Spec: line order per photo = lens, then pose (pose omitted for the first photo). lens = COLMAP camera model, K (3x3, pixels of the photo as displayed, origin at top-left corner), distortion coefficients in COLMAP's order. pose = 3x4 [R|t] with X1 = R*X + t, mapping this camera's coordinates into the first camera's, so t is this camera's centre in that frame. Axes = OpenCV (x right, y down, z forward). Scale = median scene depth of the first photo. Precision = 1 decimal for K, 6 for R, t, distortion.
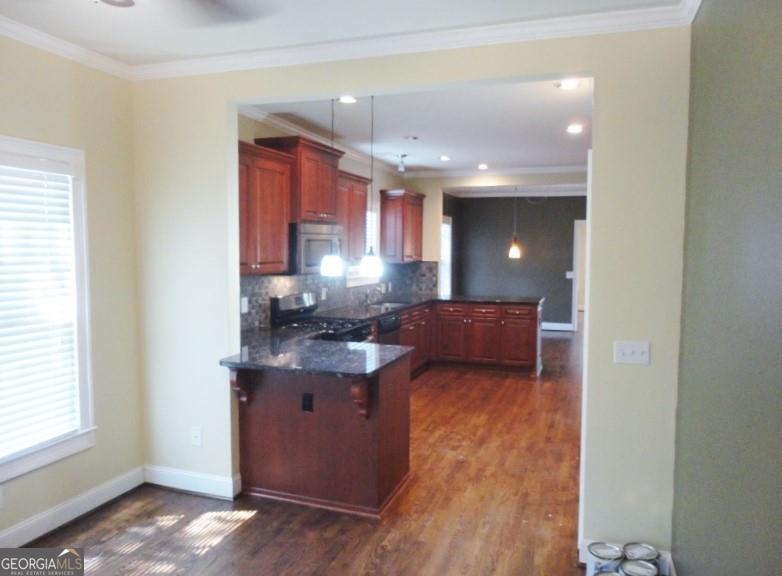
lens RADIAL K [[572.4, 0, 391.0], [0, 572.4, 288.0], [0, 0, 1]] dist [0.002388, 0.001687]
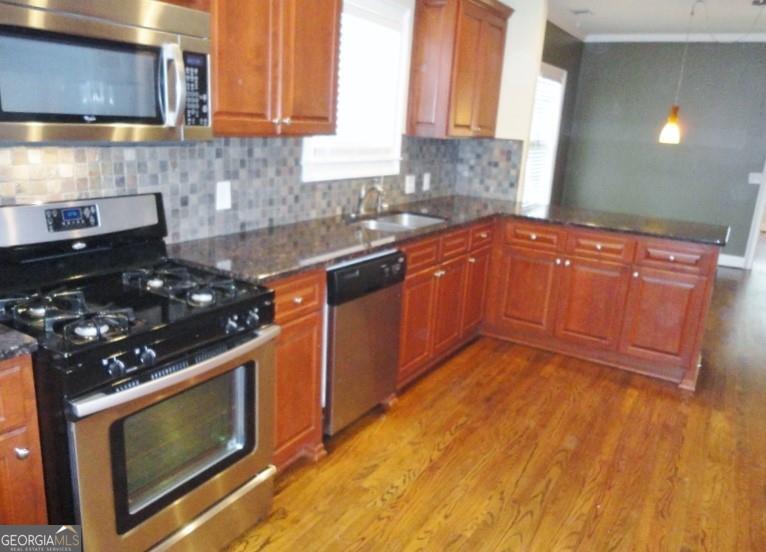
lens RADIAL K [[577.0, 0, 383.0], [0, 577.0, 276.0], [0, 0, 1]] dist [-0.001466, 0.006052]
pose [[0.977633, 0.100900, -0.184532, 0.070367], [-0.065091, 0.979483, 0.190725, -0.017159], [0.199990, -0.174447, 0.964143, 0.452004]]
